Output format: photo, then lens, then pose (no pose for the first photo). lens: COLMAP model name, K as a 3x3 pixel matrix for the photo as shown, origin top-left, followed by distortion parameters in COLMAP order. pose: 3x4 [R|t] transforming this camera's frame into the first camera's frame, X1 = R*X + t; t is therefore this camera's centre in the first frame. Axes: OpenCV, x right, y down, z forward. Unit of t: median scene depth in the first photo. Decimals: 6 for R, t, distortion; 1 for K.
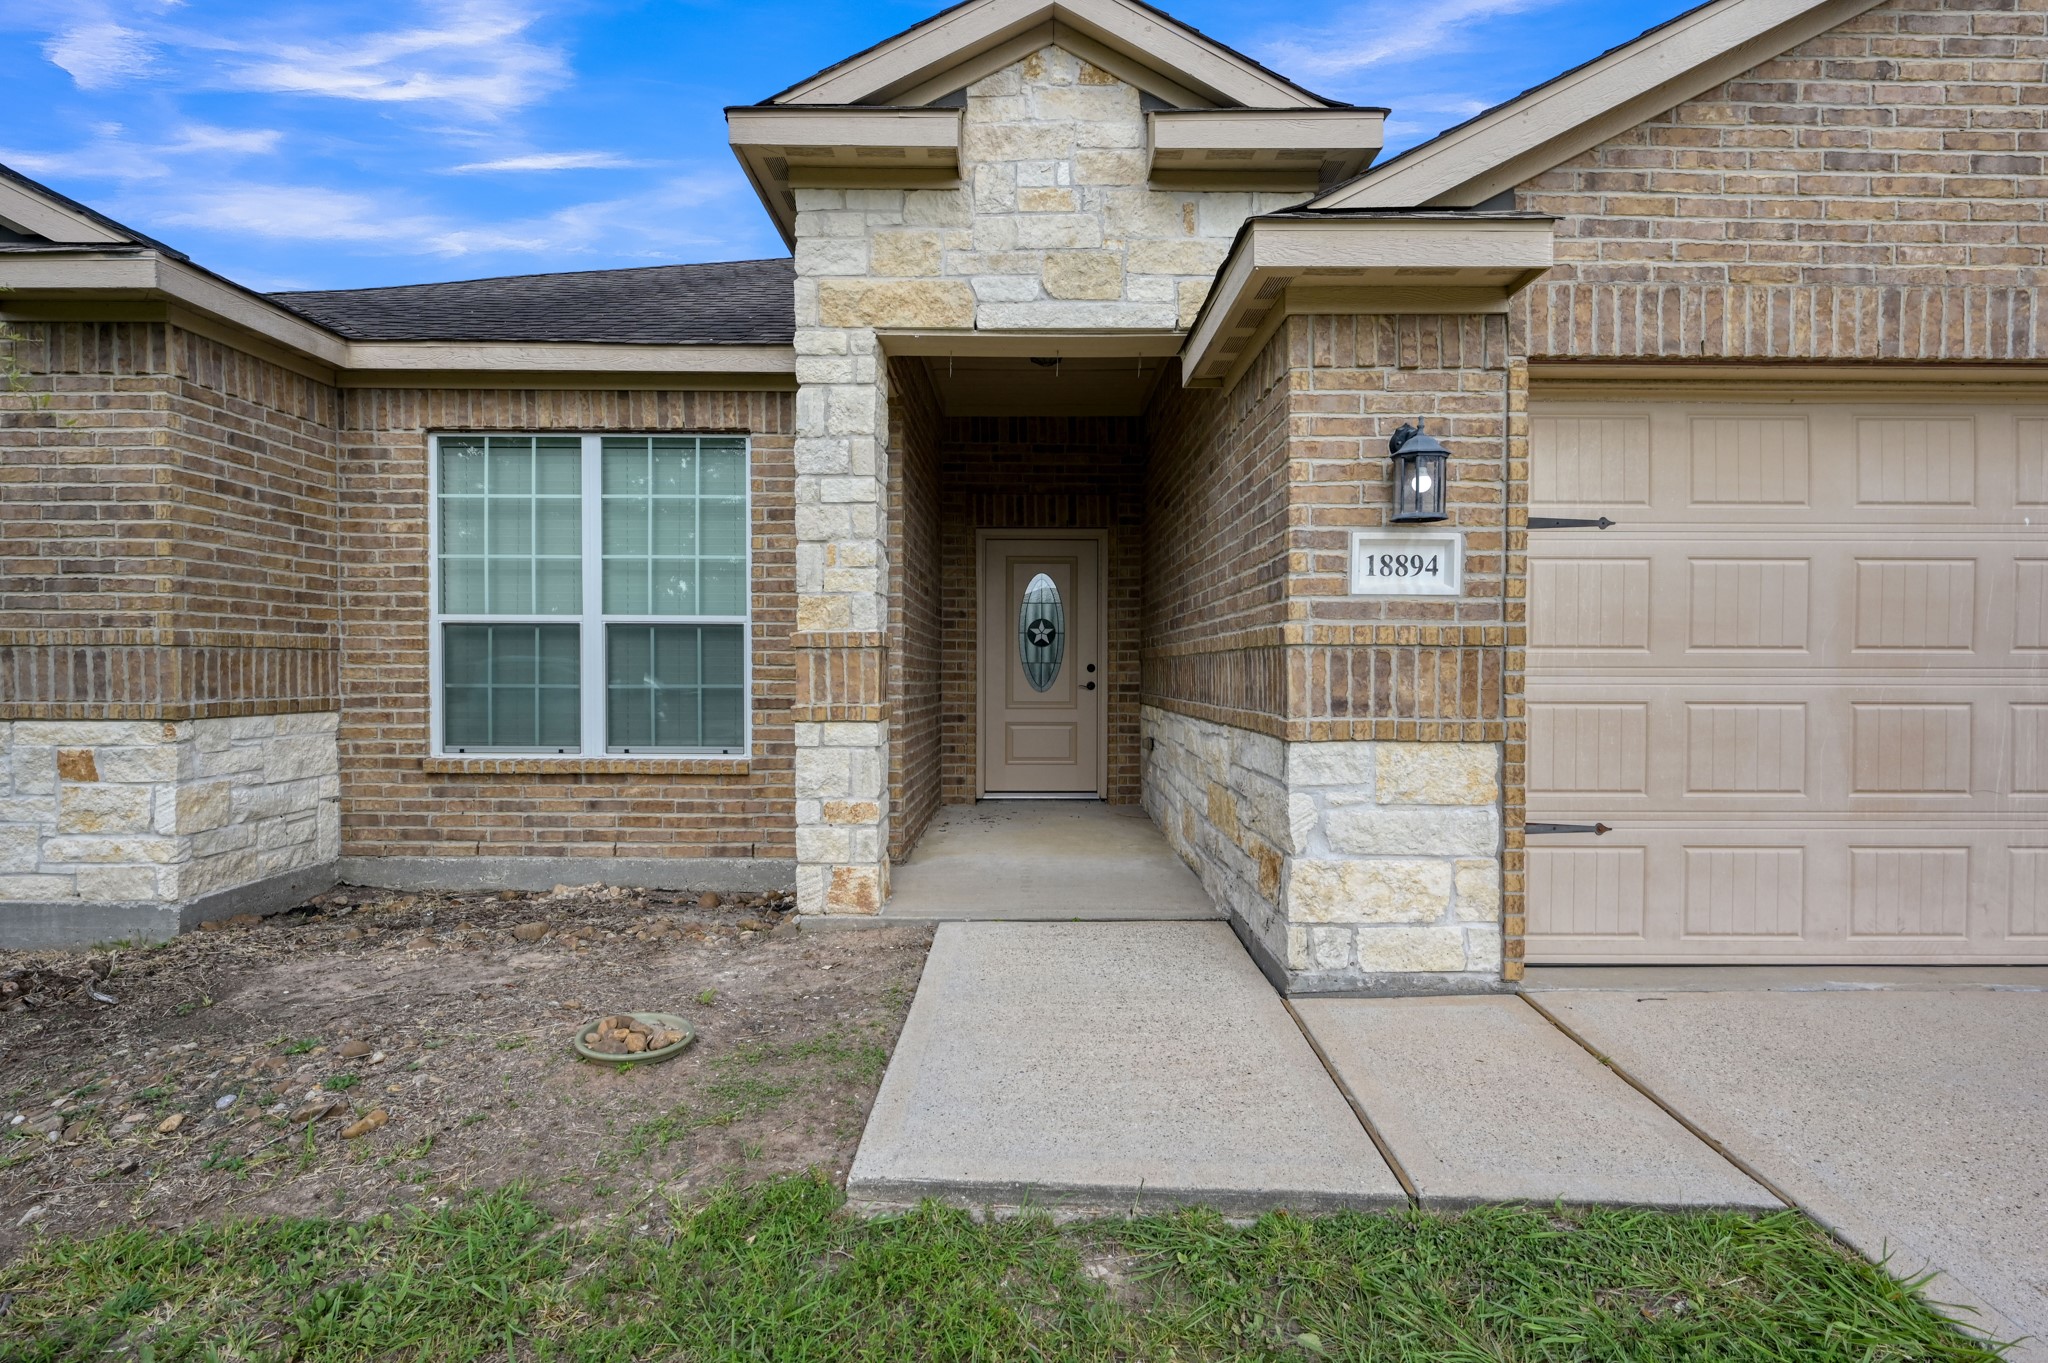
lens RADIAL K [[1020.9, 0, 1024.0], [0, 1020.9, 681.5], [0, 0, 1]] dist [-0.000579, -0.000493]
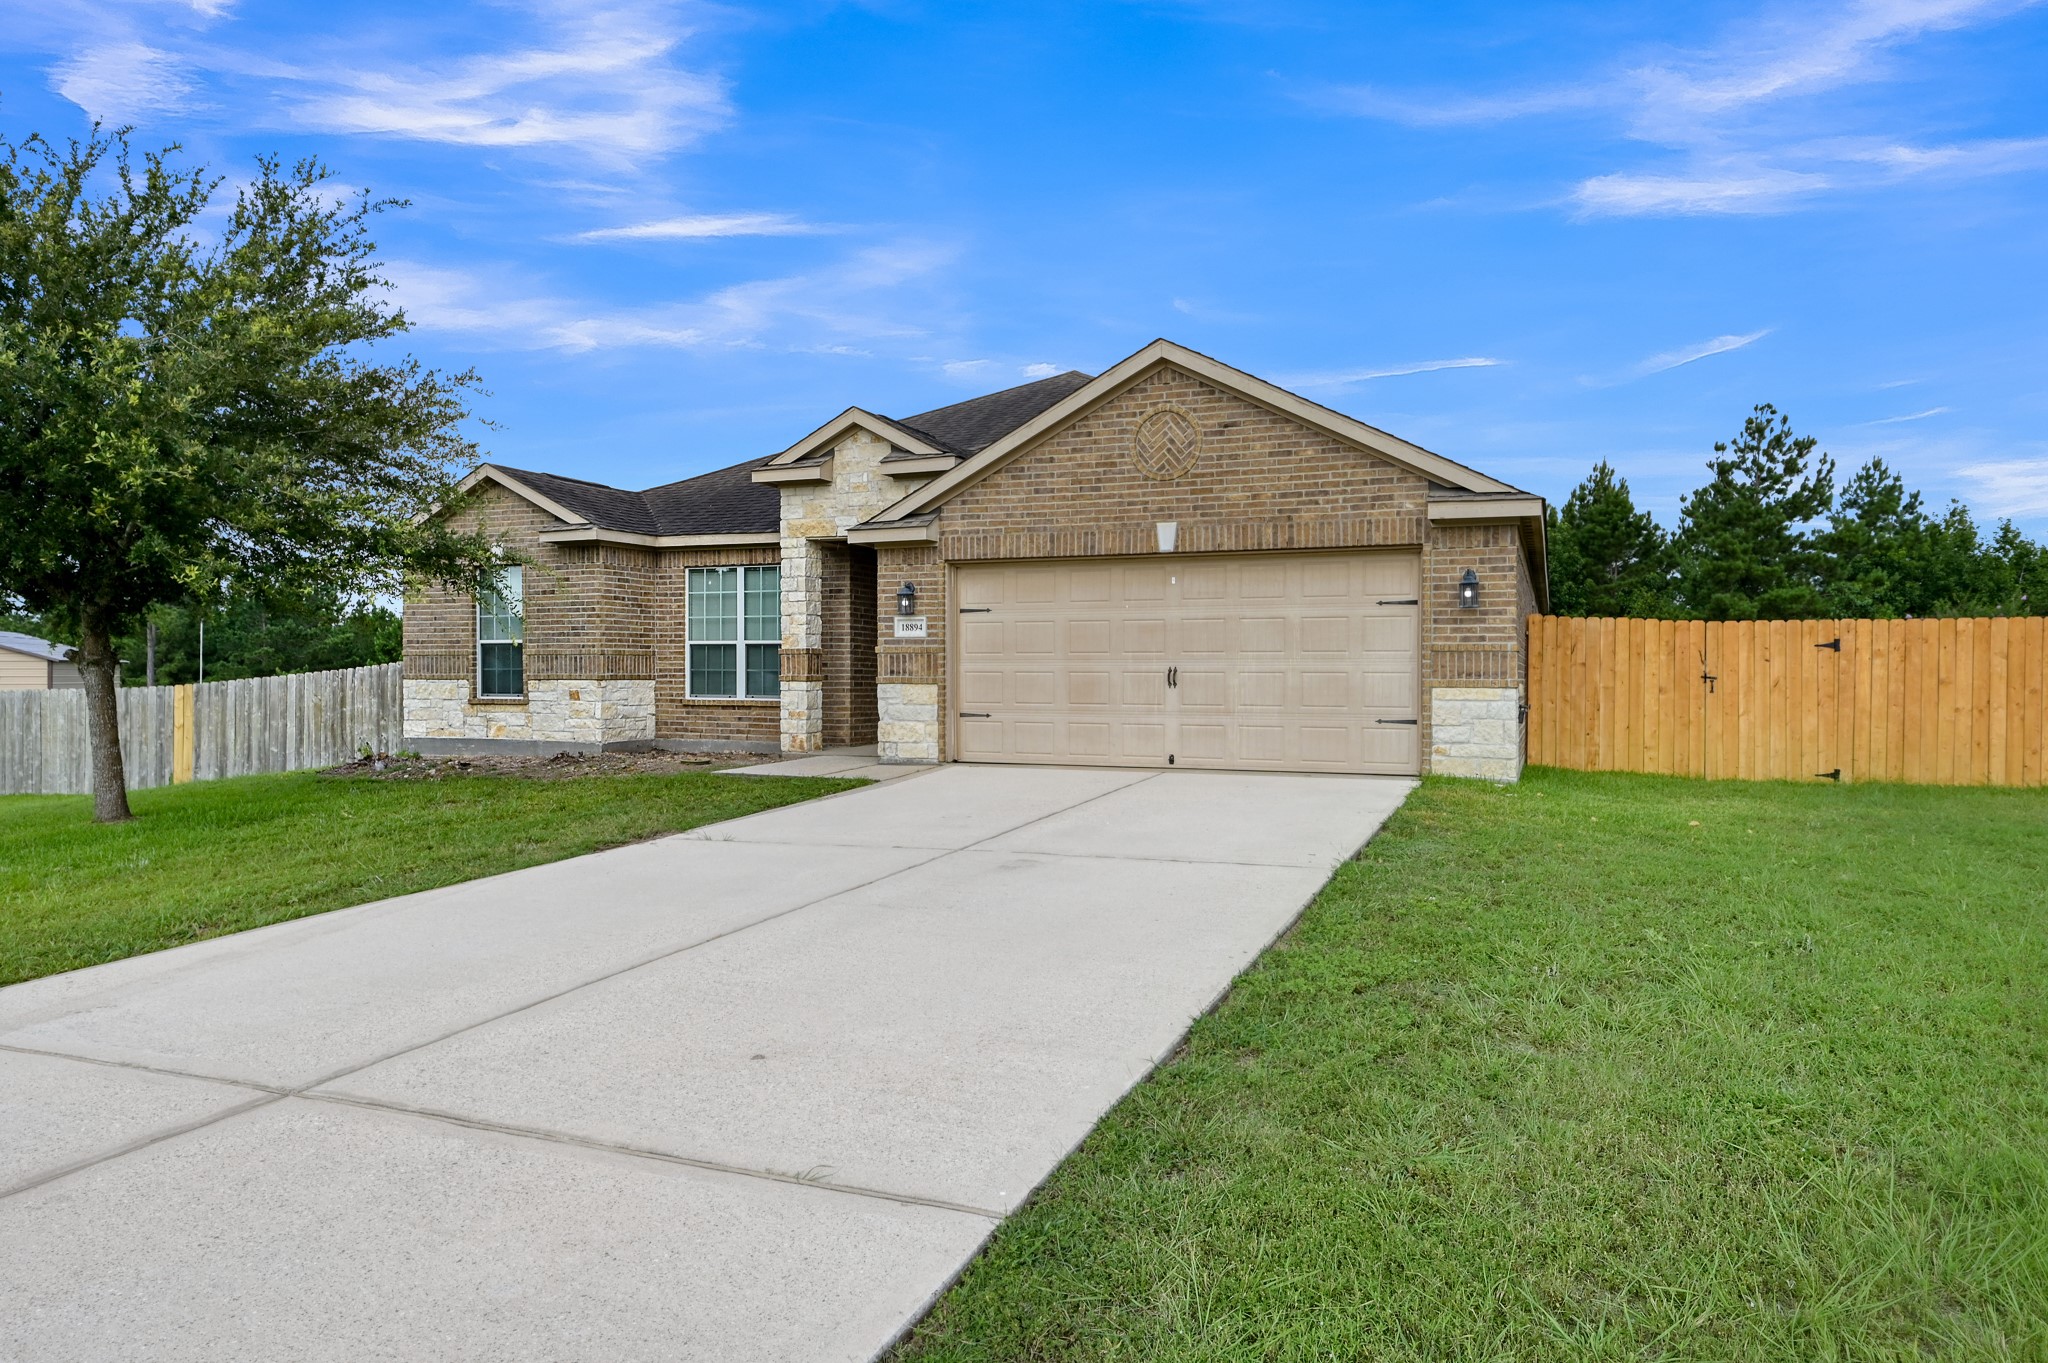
lens RADIAL K [[1256.8, 0, 1024.0], [0, 1256.8, 681.5], [0, 0, 1]] dist [-0.005298, -0.000545]
pose [[0.923534, 0.003102, -0.383505, 1.686535], [-0.005481, 0.999972, -0.005110, 0.054441], [0.383478, 0.006821, 0.923525, -1.880070]]
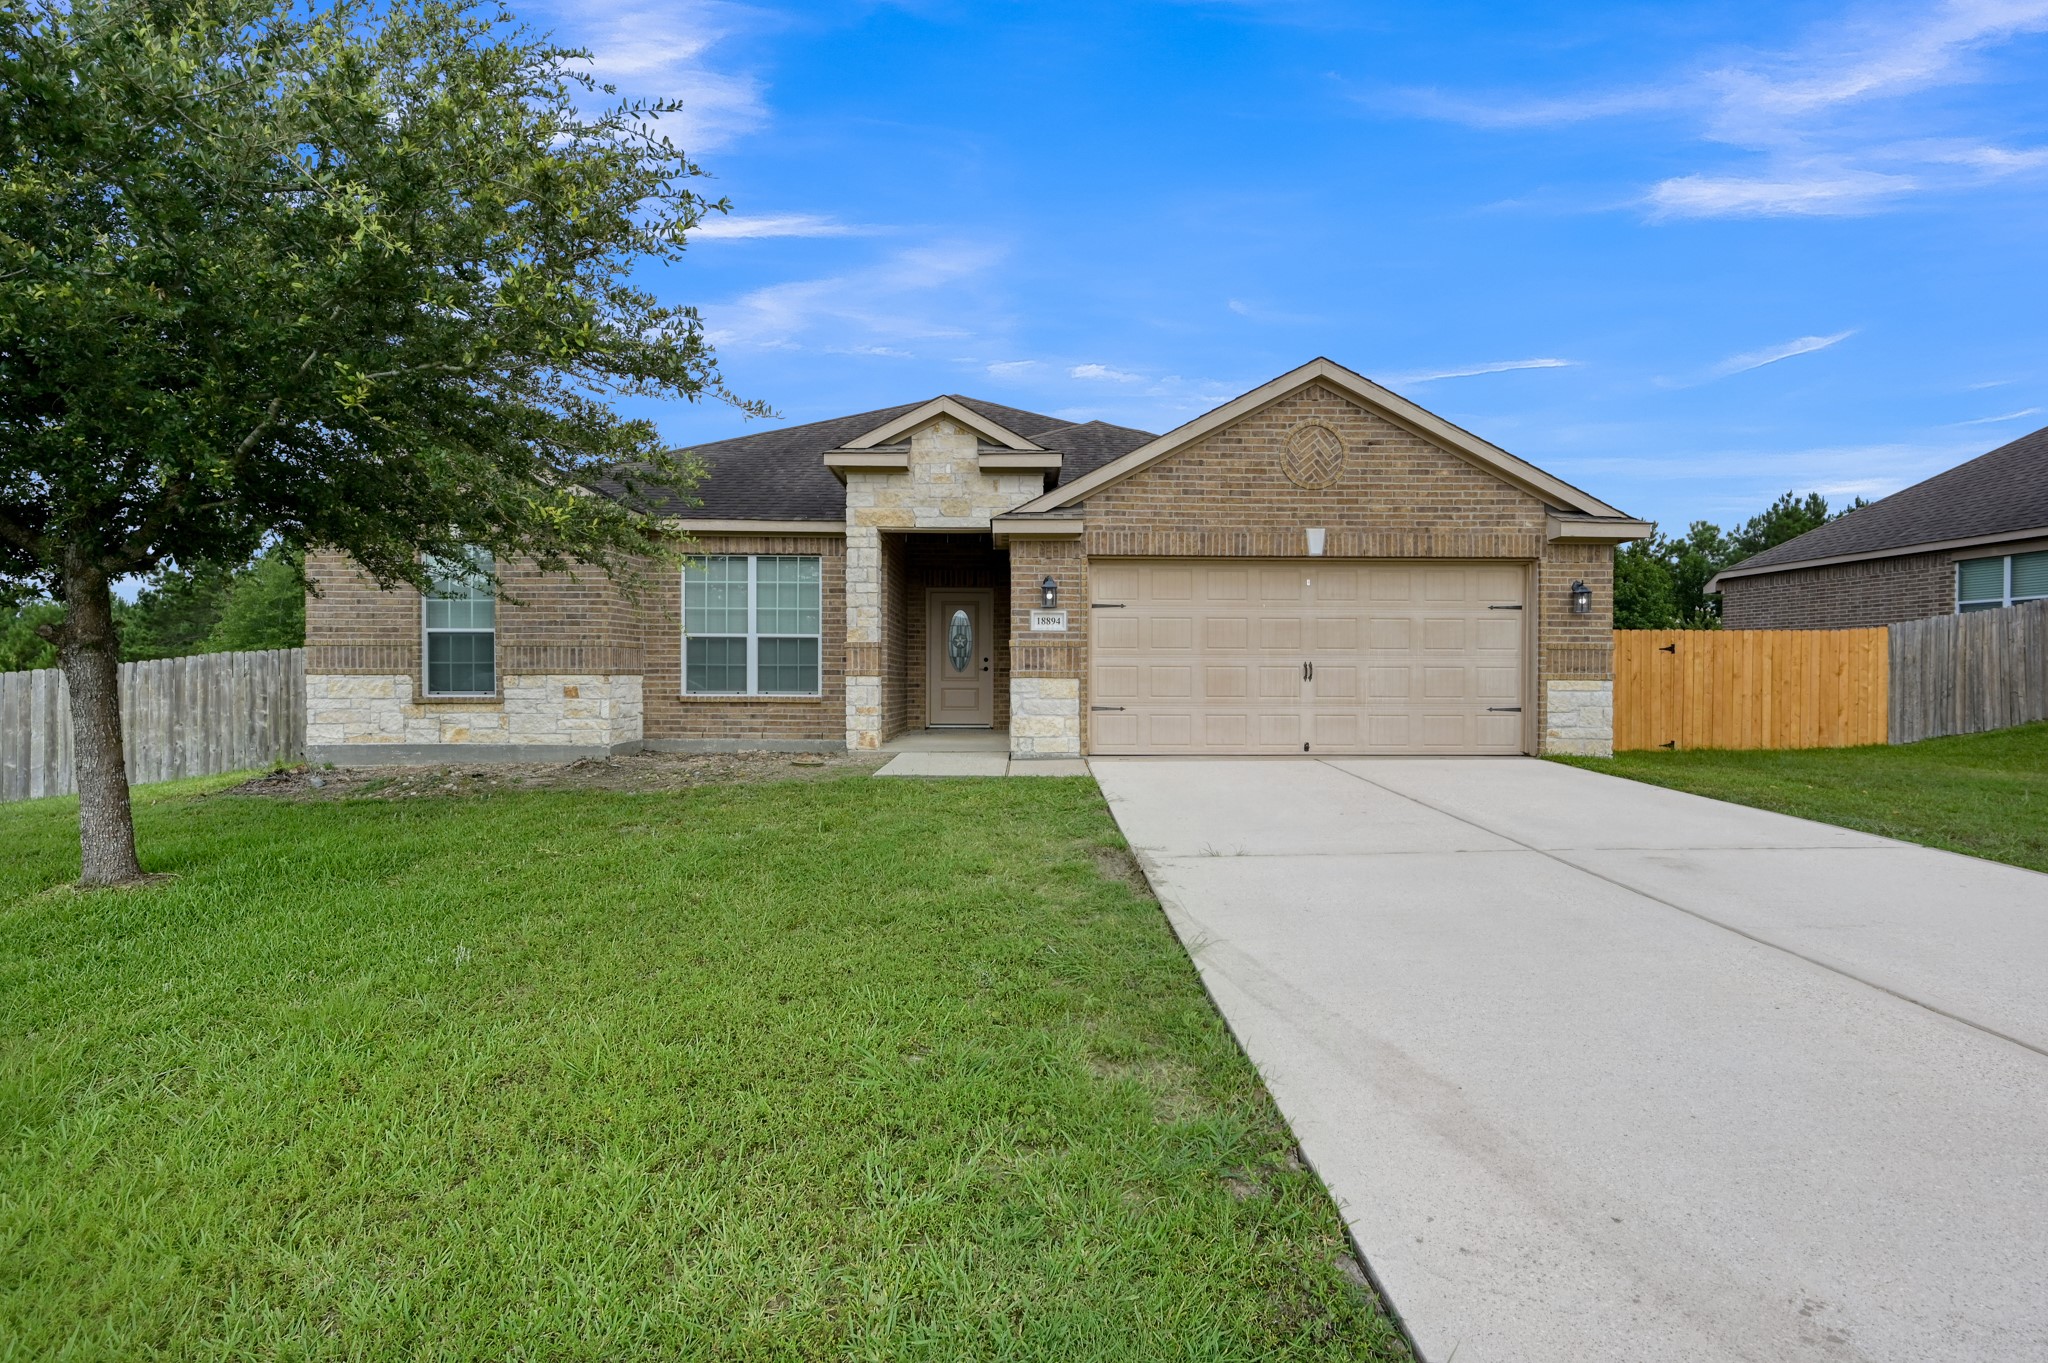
lens RADIAL K [[1020.9, 0, 1024.0], [0, 1020.9, 681.5], [0, 0, 1]] dist [-0.000579, -0.000493]
pose [[0.999950, 0.001468, 0.009867, 0.208476], [-0.001419, 0.999987, -0.004936, 0.066453], [-0.009874, 0.004921, 0.999939, -1.635344]]
